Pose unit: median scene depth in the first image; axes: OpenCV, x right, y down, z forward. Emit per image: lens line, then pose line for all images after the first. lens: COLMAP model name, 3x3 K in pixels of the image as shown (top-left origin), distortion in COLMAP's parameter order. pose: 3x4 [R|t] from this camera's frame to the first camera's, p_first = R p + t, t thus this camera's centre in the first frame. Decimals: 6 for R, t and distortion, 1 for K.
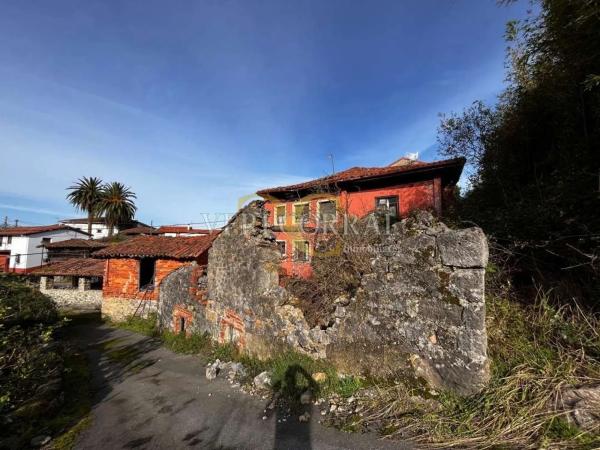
lens RADIAL K [[243.1, 0, 301.5], [0, 243.1, 226.4], [0, 0, 1]] dist [-0.003558, 0.000298]
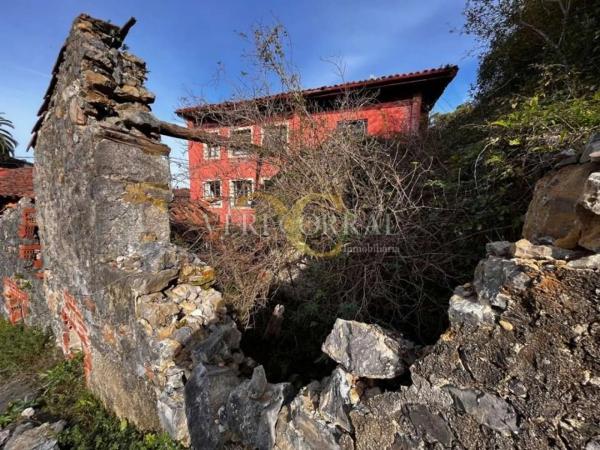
lens RADIAL K [[243.1, 0, 299.2], [0, 243.1, 227.2], [0, 0, 1]] dist [-0.003558, 0.000298]
pose [[0.977314, -0.021500, 0.210702, 0.035968], [-0.021622, 0.979508, 0.200240, 0.116284], [-0.210690, -0.200253, 0.956822, 0.474536]]
